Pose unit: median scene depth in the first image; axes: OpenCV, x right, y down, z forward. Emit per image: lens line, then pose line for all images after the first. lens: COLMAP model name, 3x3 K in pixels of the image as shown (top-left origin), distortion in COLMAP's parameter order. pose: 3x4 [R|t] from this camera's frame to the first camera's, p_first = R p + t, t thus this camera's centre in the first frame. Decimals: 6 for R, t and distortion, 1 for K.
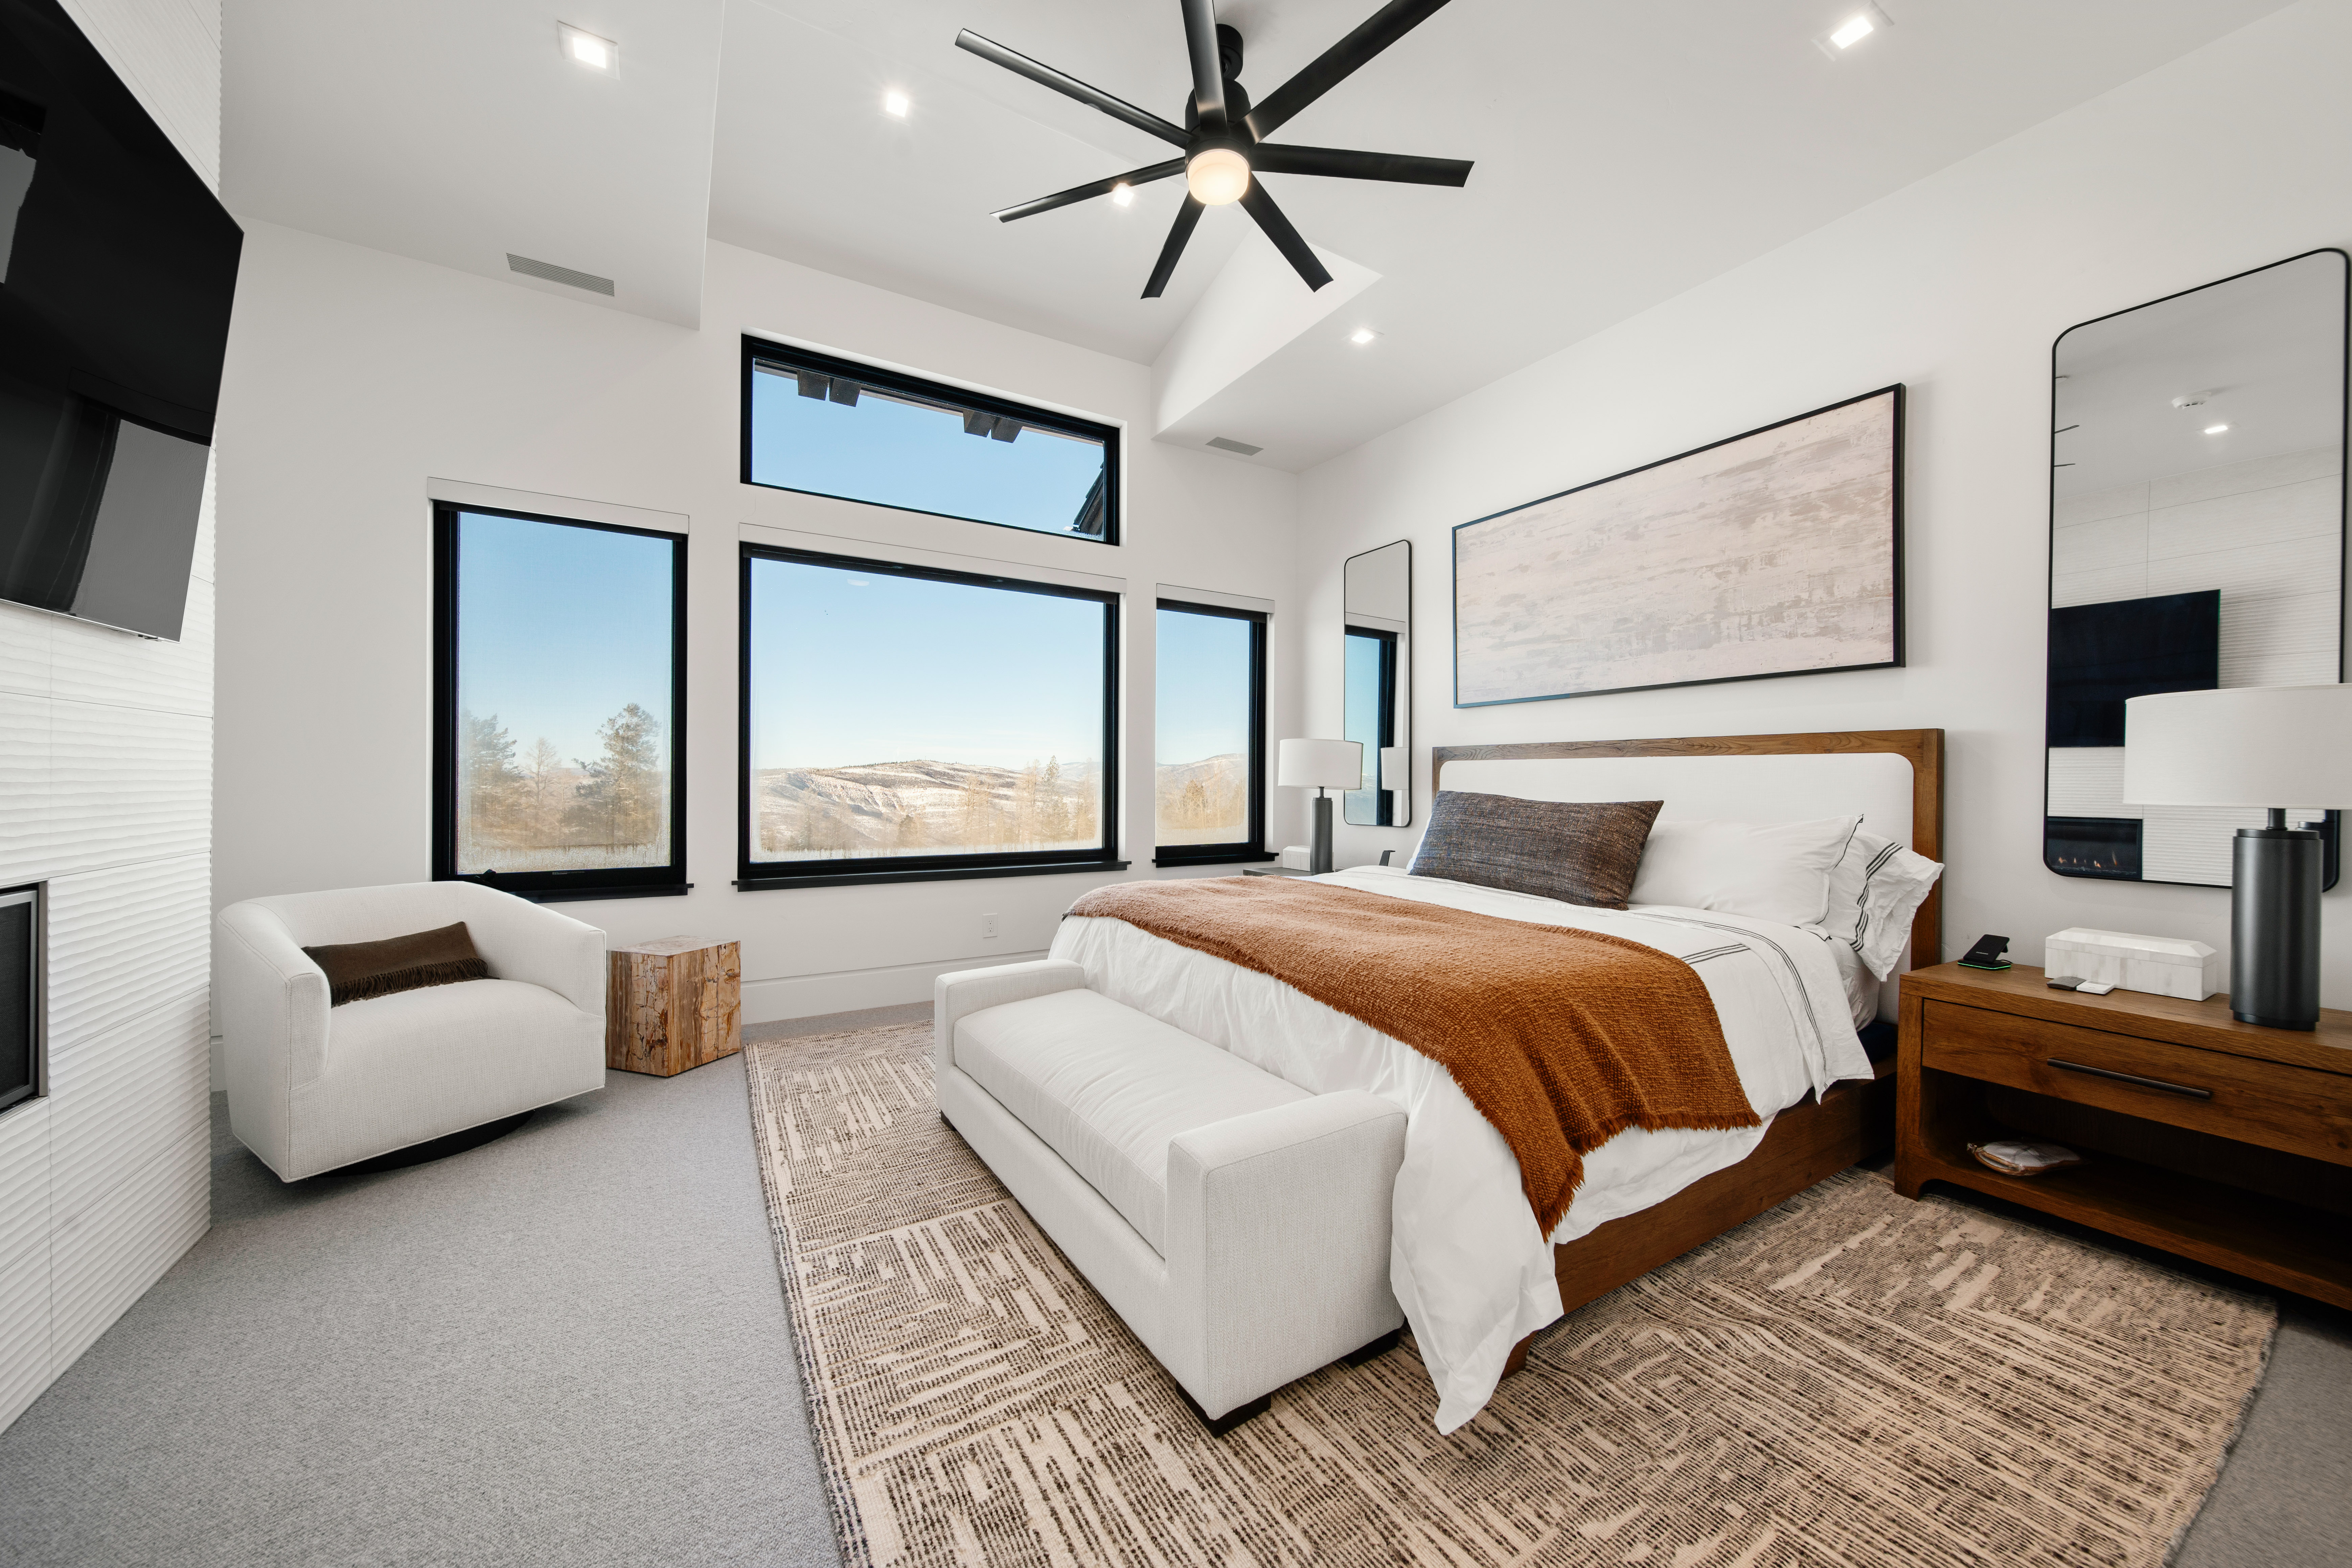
lens RADIAL K [[833.0, 0, 1183.0], [0, 833.0, 783.5], [0, 0, 1]] dist [-0.003586, -0.001116]
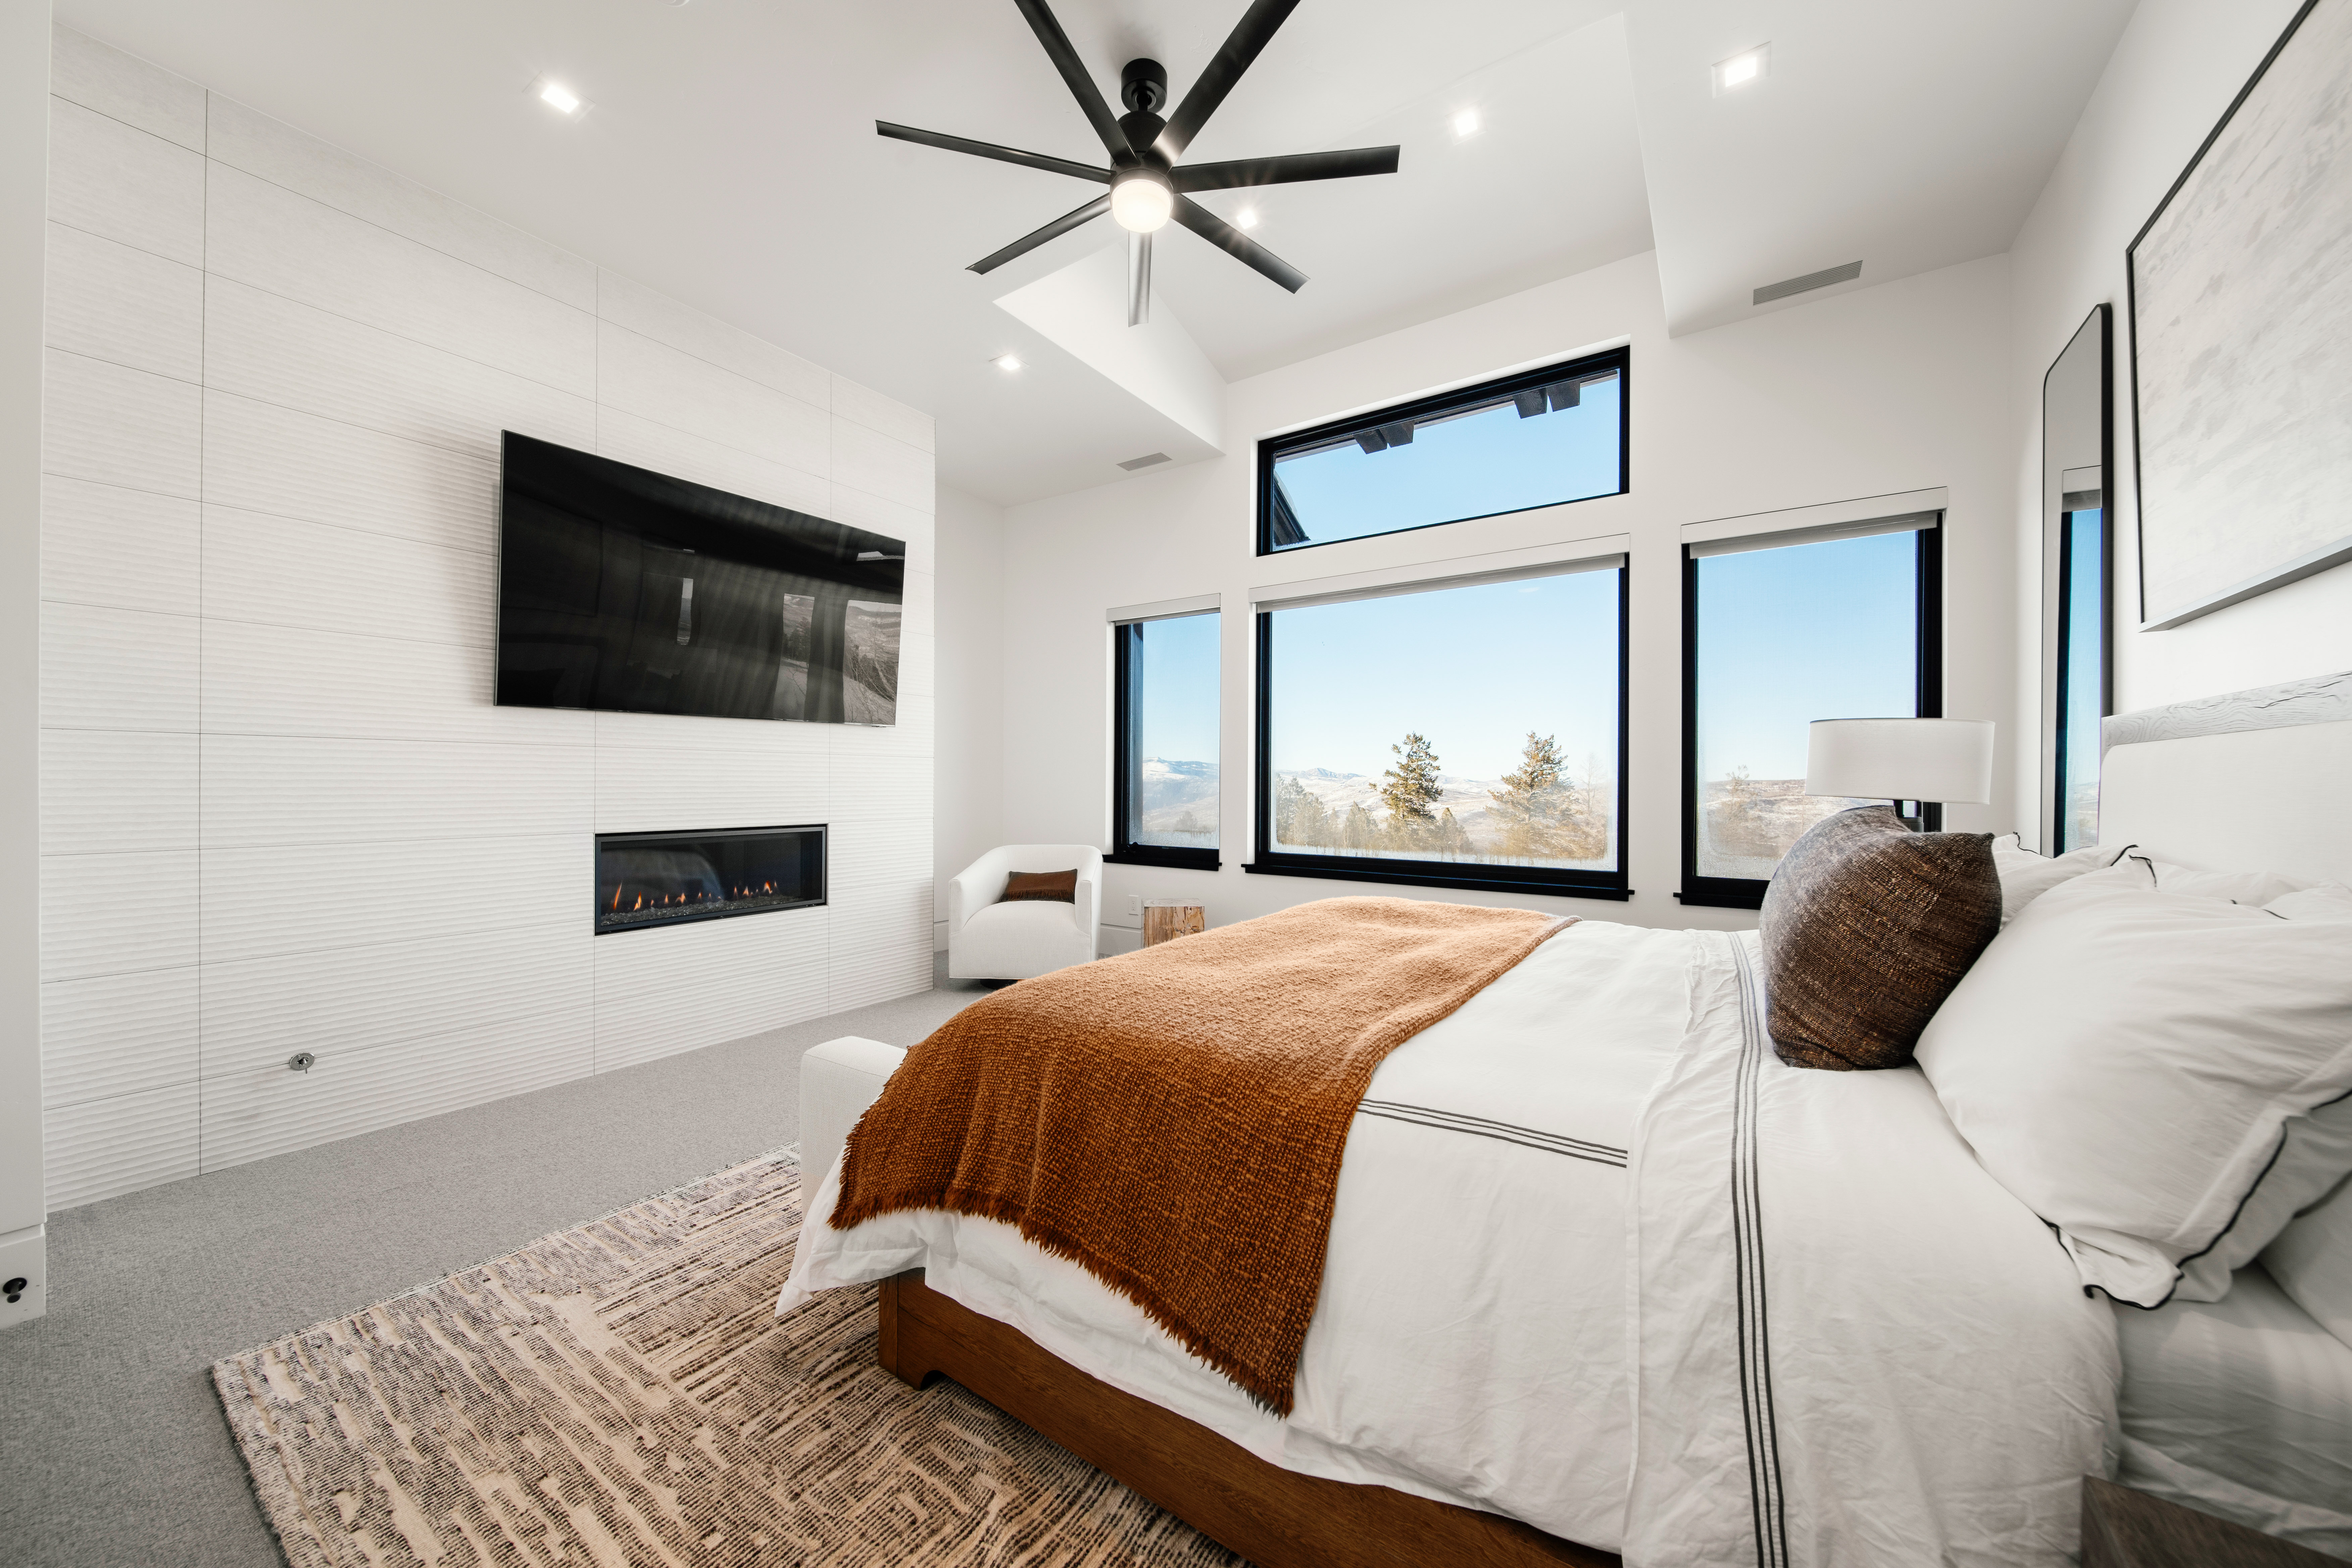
lens RADIAL K [[833.0, 0, 1185.6], [0, 833.0, 782.6], [0, 0, 1]] dist [-0.003586, -0.001116]
pose [[0.413816, -0.006157, -0.910340, 0.553909], [-0.006316, 0.999934, -0.009634, 0.001882], [0.910339, 0.009737, 0.413749, 0.341862]]
